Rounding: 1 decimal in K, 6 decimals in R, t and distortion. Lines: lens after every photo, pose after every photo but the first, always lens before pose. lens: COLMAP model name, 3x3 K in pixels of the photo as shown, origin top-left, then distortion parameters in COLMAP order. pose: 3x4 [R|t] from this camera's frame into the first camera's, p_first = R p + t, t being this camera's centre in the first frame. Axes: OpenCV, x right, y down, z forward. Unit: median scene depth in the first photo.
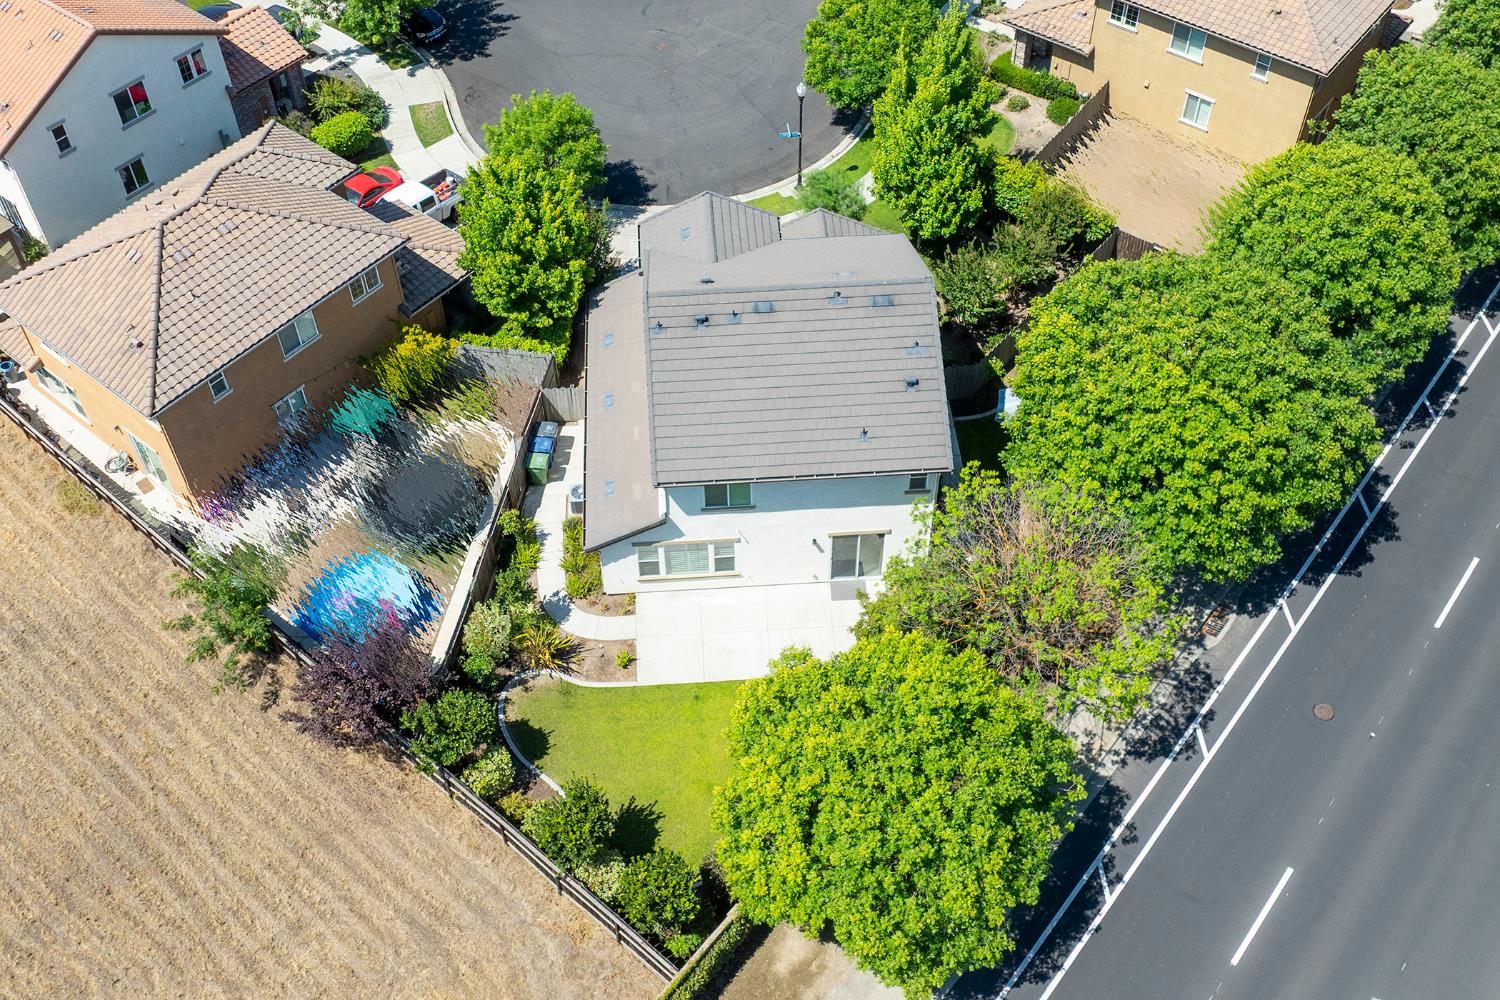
lens RADIAL K [[1438.7, 0, 736.2], [0, 1438.7, 493.9], [0, 0, 1]] dist [-0.034129, 0.004208]
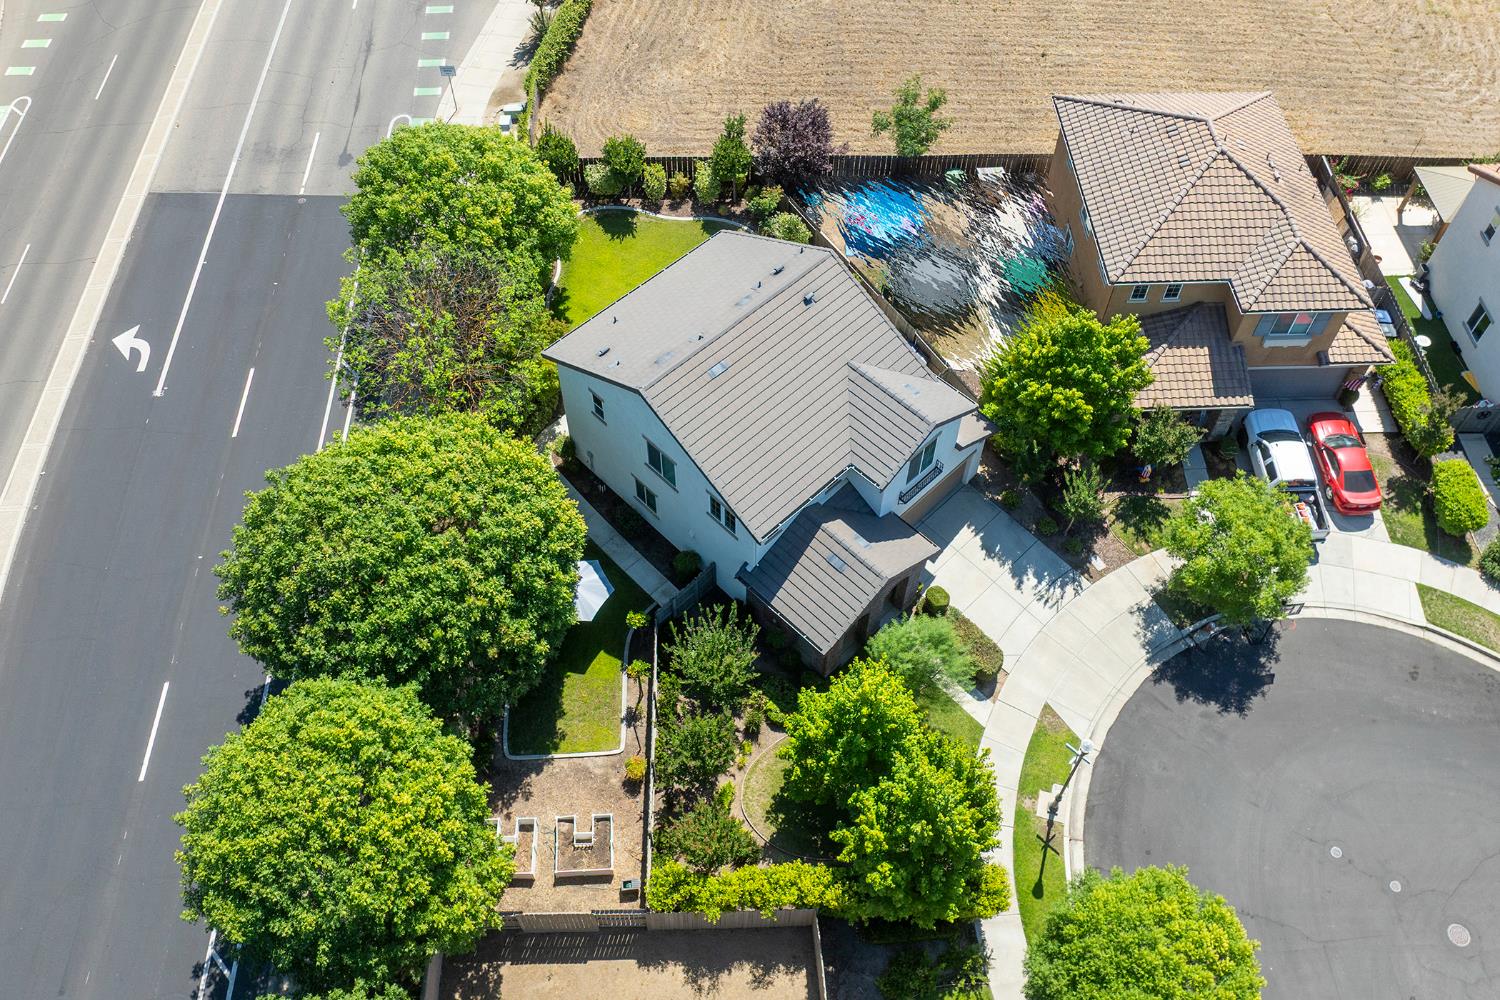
lens RADIAL K [[1219.7, 0, 721.2], [0, 1219.7, 432.5], [0, 0, 1]] dist [-0.036707, 0.002294]
pose [[-0.761106, 0.530508, -0.373200, 0.421494], [-0.476440, -0.066823, 0.876664, -0.916542], [0.440139, 0.845042, 0.303614, 0.762001]]
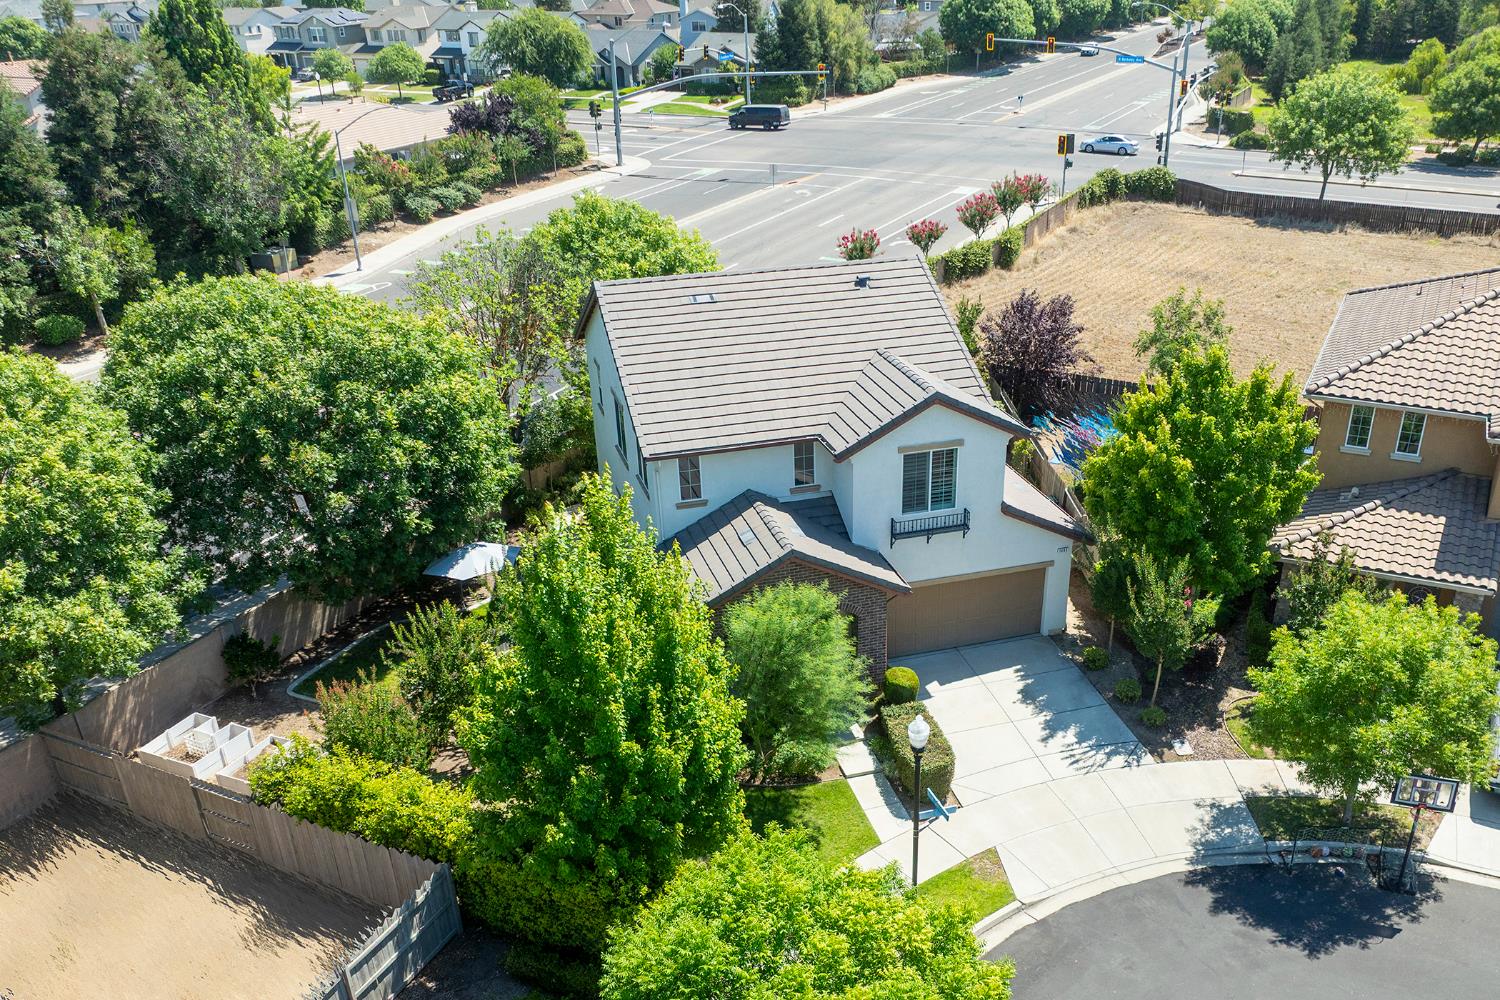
lens RADIAL K [[1317.3, 0, 833.9], [0, 1317.3, 701.5], [0, 0, 1]] dist [-0.036468, 0.002346]
pose [[-0.966871, 0.153909, -0.203650, 0.189526], [-0.176945, 0.170932, 0.969264, -0.843128], [0.183988, 0.973188, -0.138036, 1.323438]]
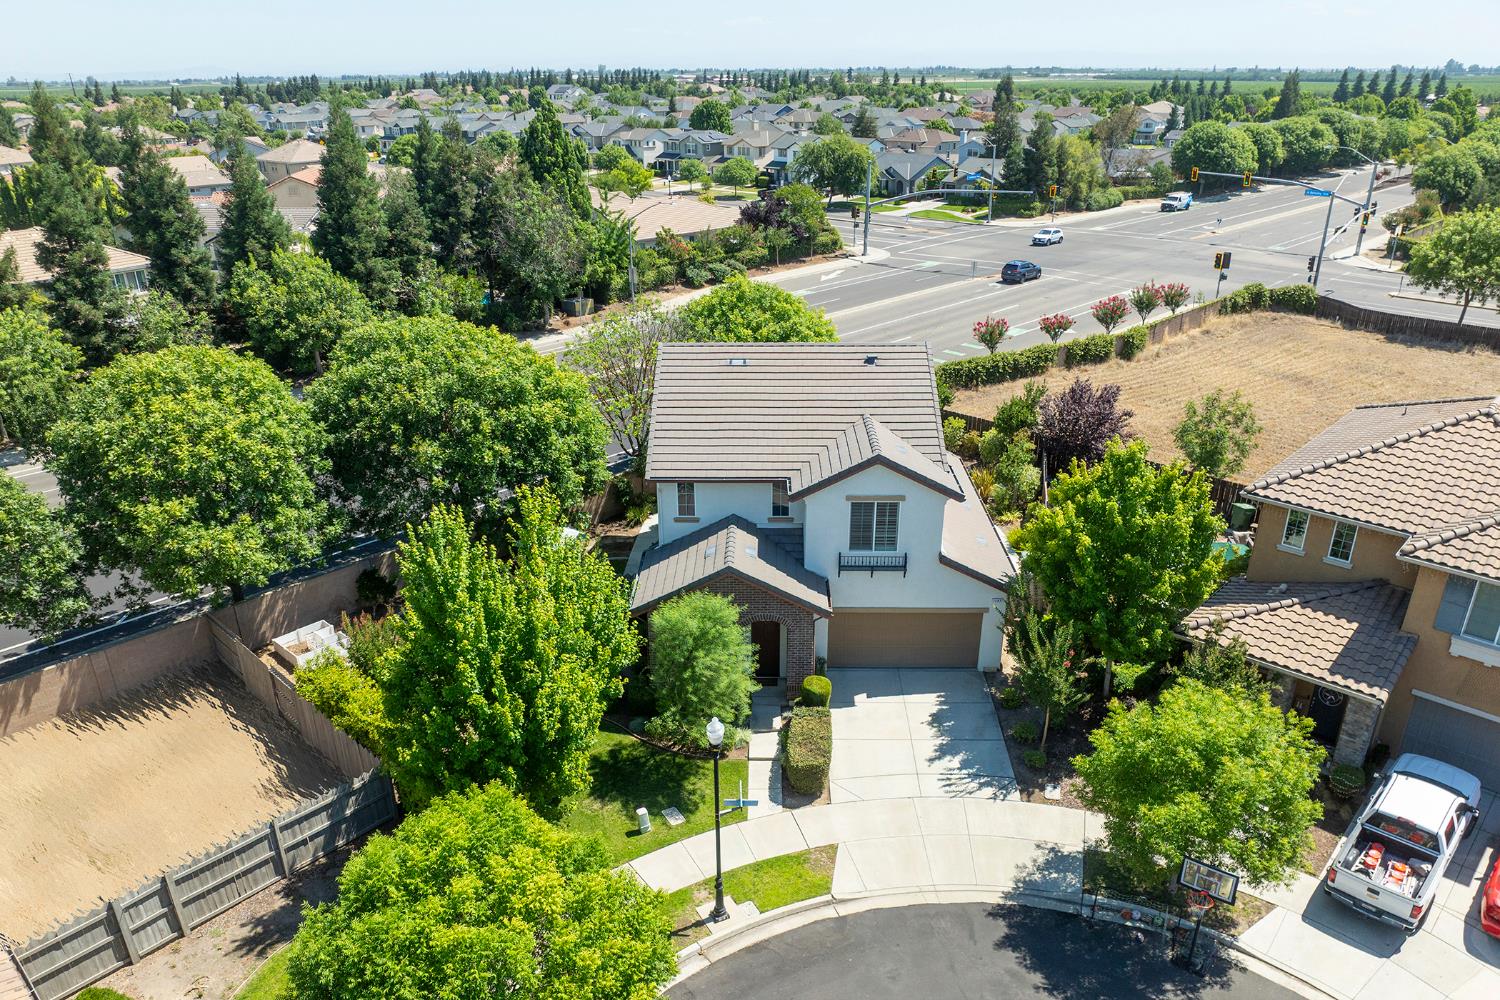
lens RADIAL K [[1058.6, 0, 747.4], [0, 1058.6, 562.6], [0, 0, 1]] dist [-0.039120, 0.004028]
pose [[-0.996593, -0.010449, 0.081816, 0.004162], [0.076207, 0.262818, 0.961831, -0.840913], [-0.031553, 0.964789, -0.261127, 1.322401]]
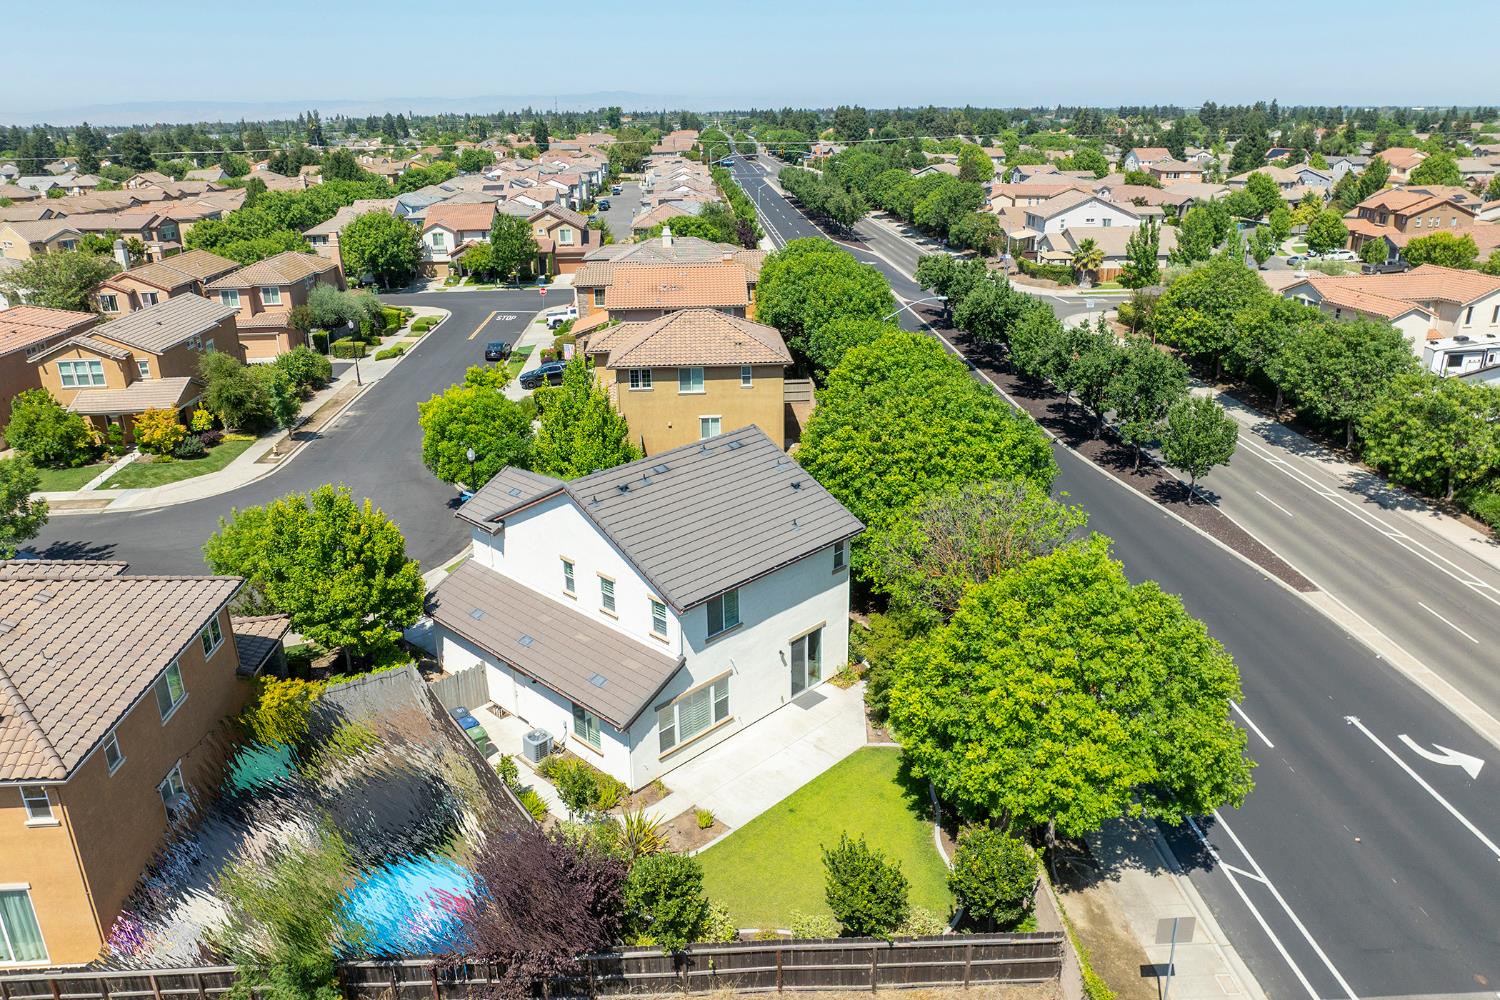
lens RADIAL K [[1058.4, 0, 747.4], [0, 1058.4, 528.8], [0, 0, 1]] dist [-0.043773, 0.010572]
pose [[0.736341, -0.246636, 0.630058, -0.445708], [0.515679, 0.807424, -0.286602, 0.173287], [-0.438038, 0.535945, 0.721725, 0.380332]]
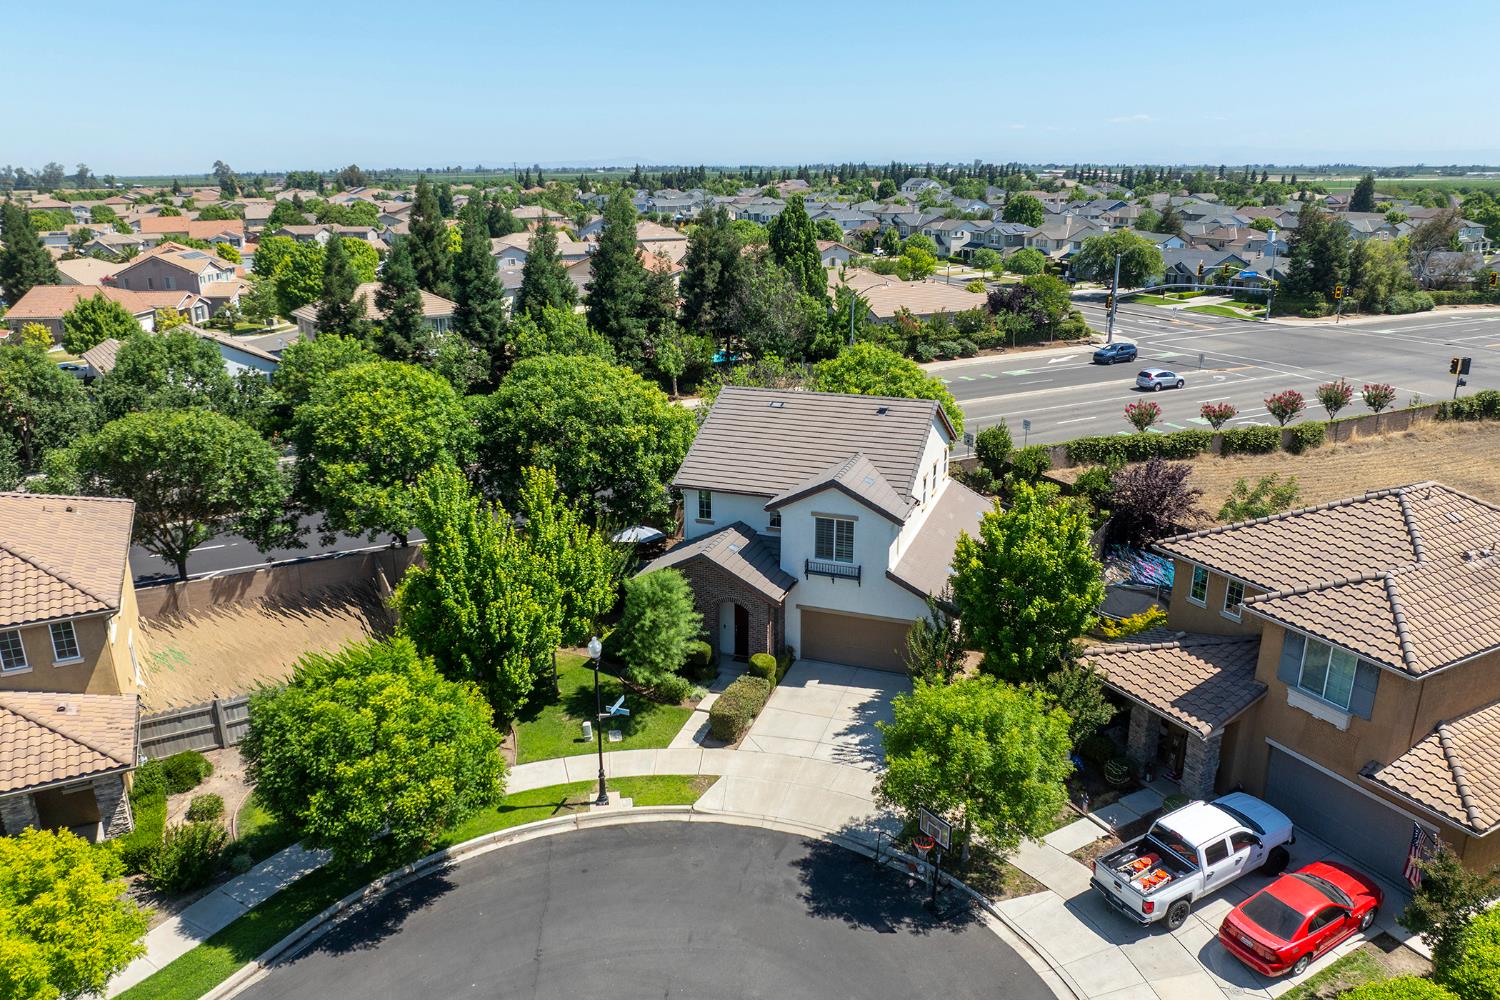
lens RADIAL K [[1055.0, 0, 746.9], [0, 1055.0, 503.6], [0, 0, 1]] dist [-0.035729, -0.001389]
pose [[-0.915230, -0.100615, 0.390167, -0.274592], [0.321094, 0.402859, 0.857090, -0.923526], [-0.243419, 0.909715, -0.336402, 1.386444]]
